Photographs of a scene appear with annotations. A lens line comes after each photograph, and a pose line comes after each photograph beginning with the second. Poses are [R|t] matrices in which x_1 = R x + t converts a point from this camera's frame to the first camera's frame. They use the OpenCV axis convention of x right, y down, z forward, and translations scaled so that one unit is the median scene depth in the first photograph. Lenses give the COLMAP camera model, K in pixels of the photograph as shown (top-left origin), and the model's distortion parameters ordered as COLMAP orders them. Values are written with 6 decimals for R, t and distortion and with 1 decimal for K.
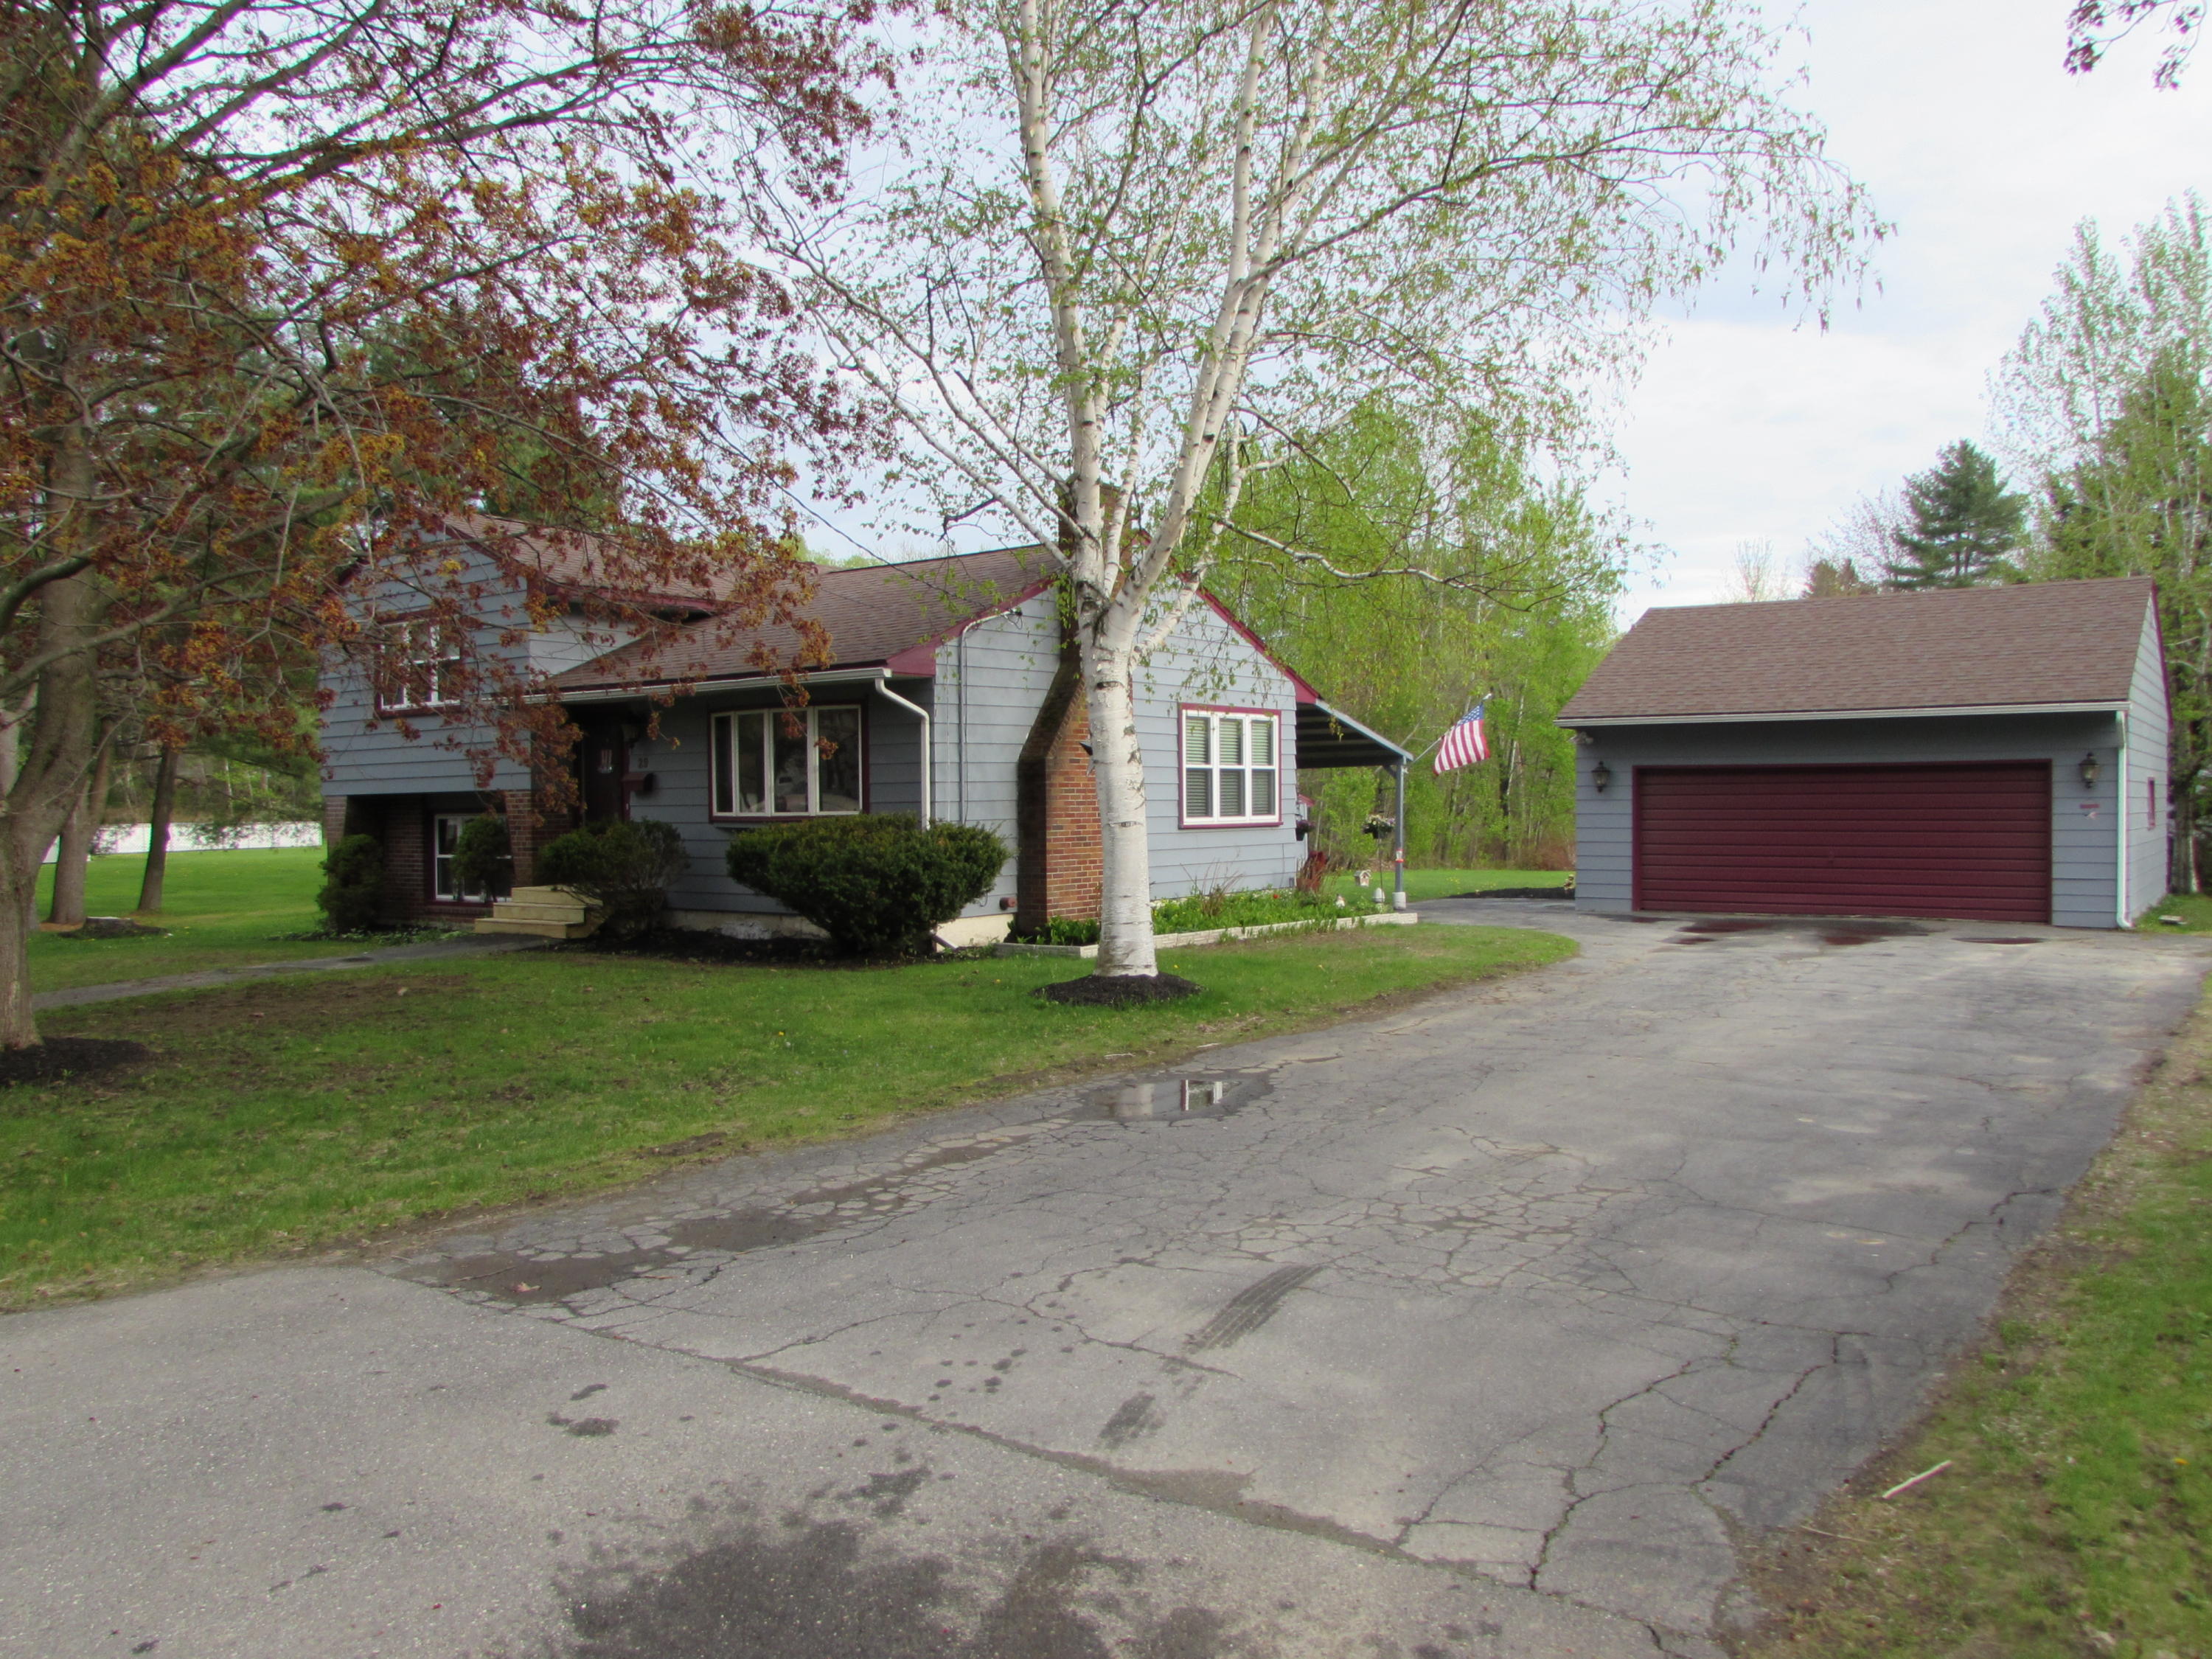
lens RADIAL K [[1729.7, 0, 1106.0], [0, 1729.7, 829.5], [0, 0, 1]] dist [0.002449, 0.000920]
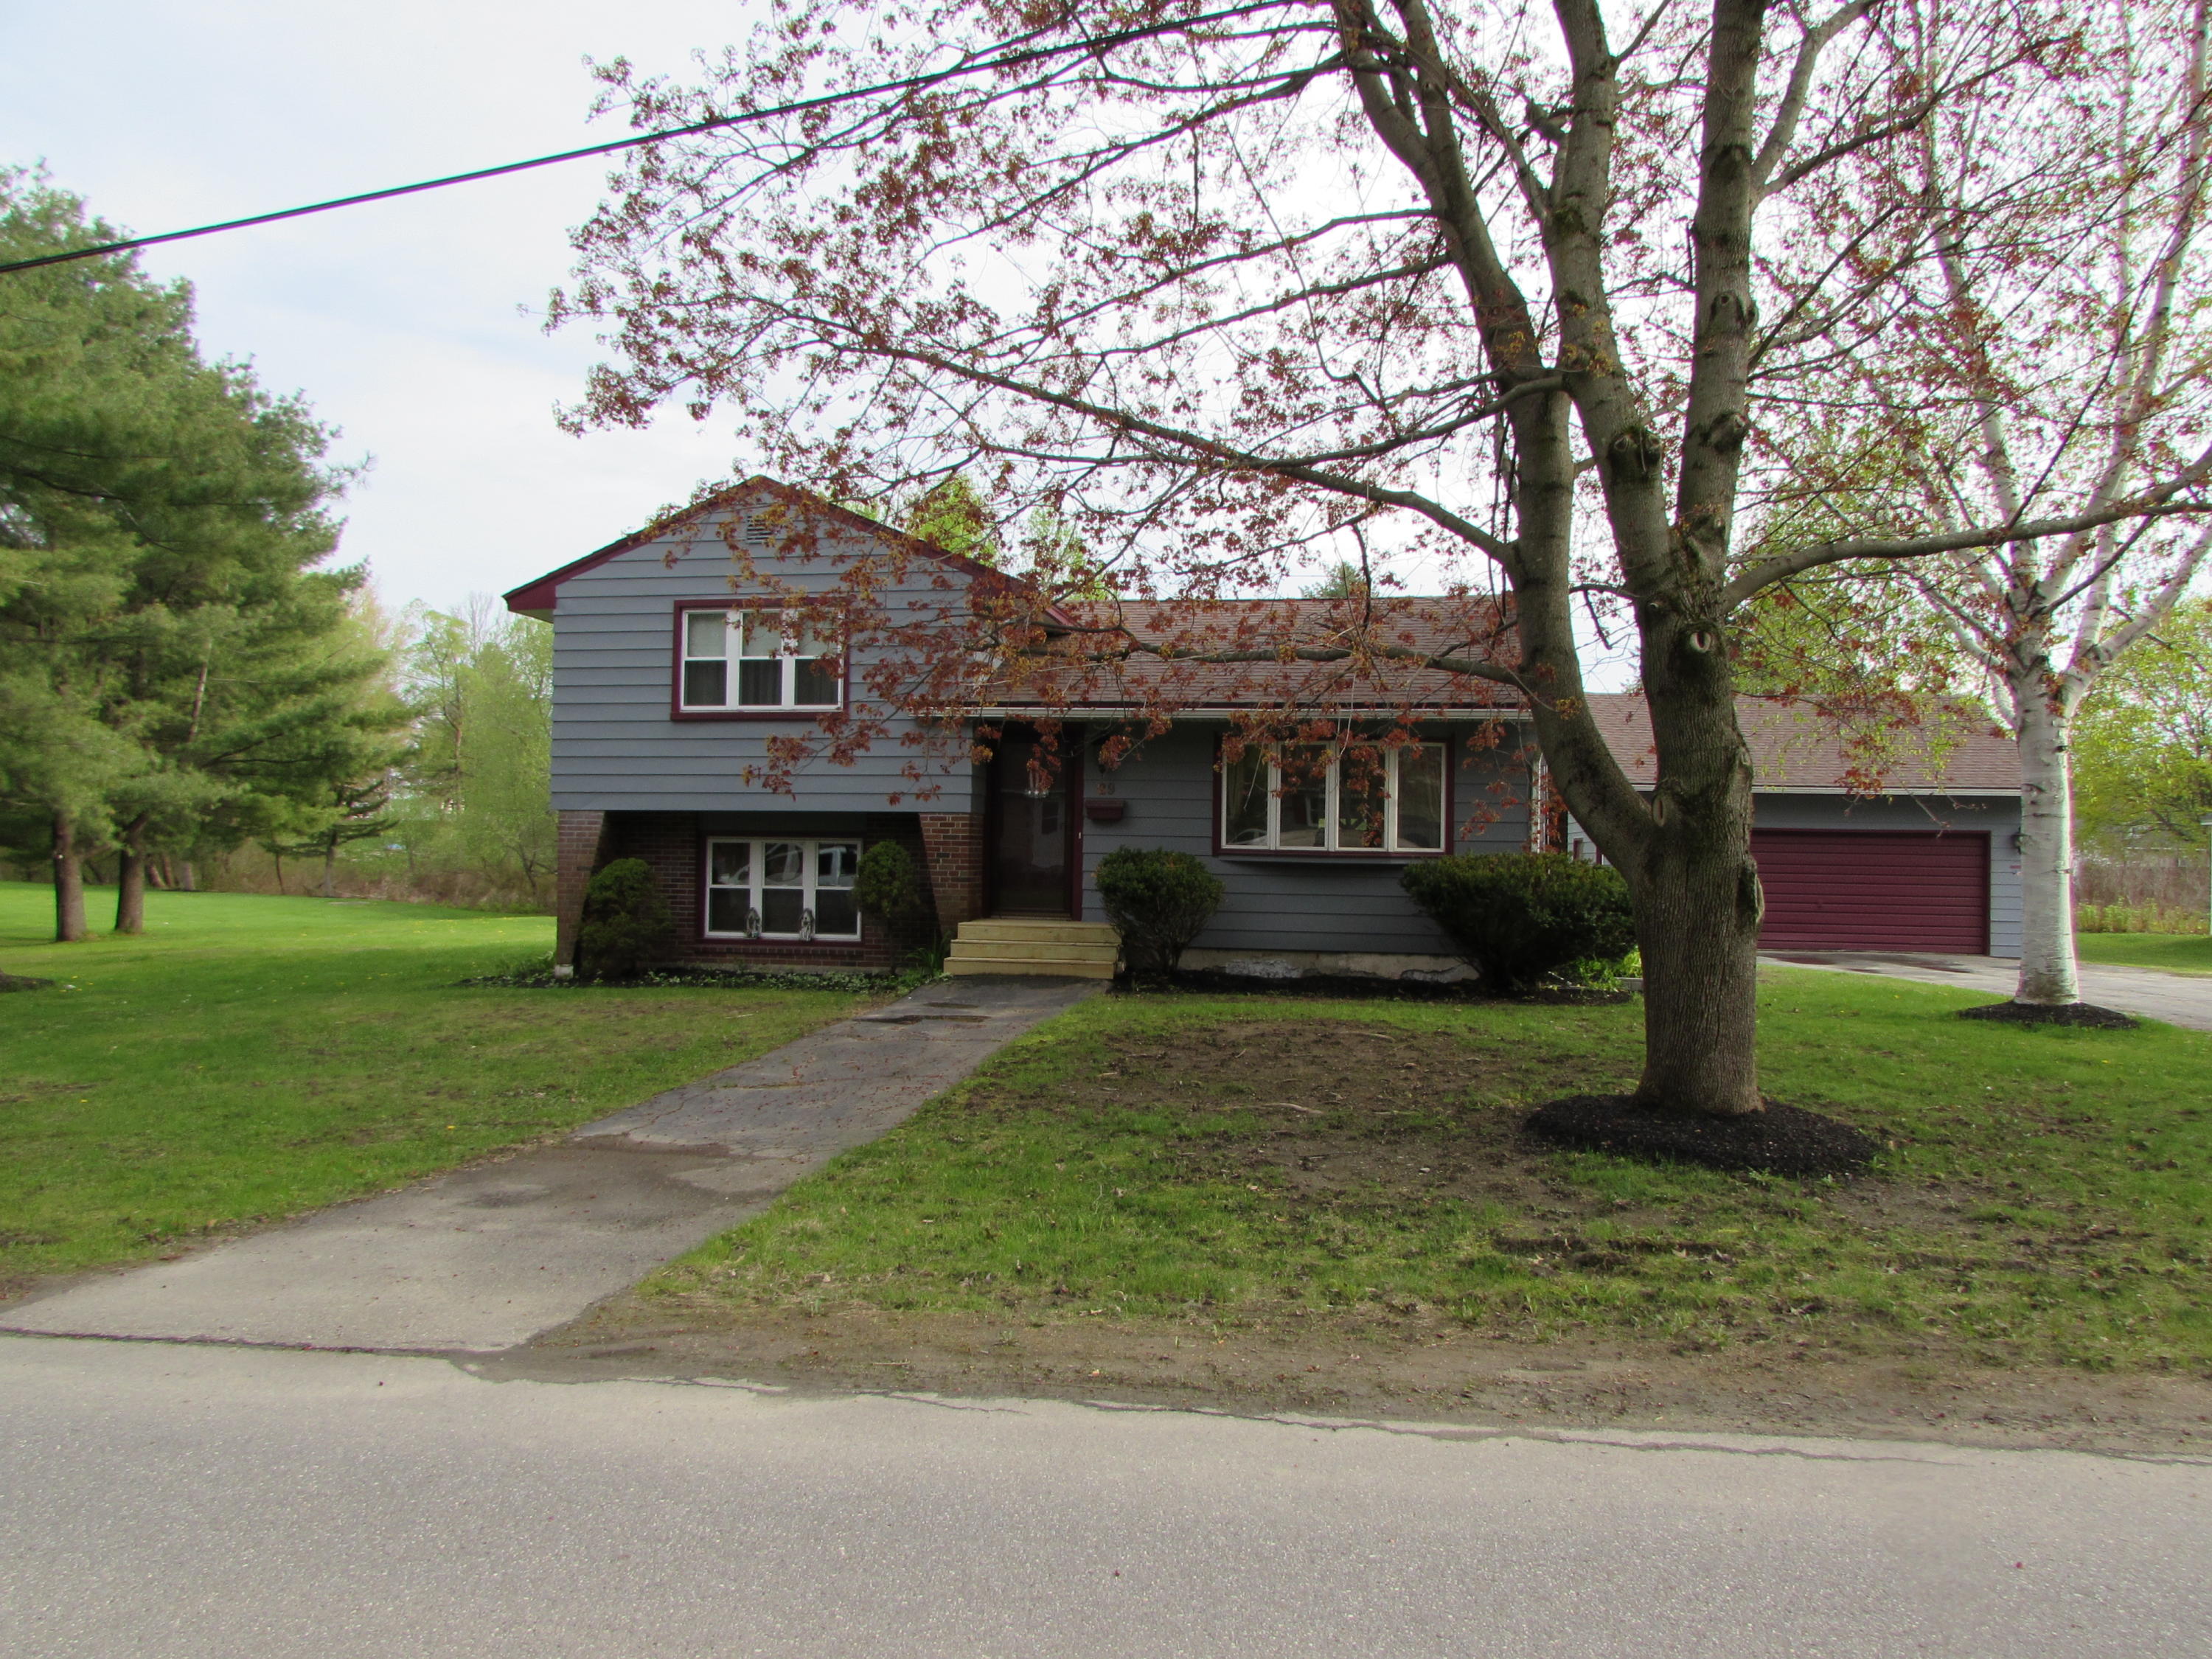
lens RADIAL K [[1578.2, 0, 1115.5], [0, 1578.2, 825.5], [0, 0, 1]] dist [-0.008222, 0.002889]
pose [[0.900095, 0.032468, 0.434482, -0.579464], [-0.022206, 0.999342, -0.028674, 0.004848], [-0.435127, 0.016161, 0.900224, 0.208520]]
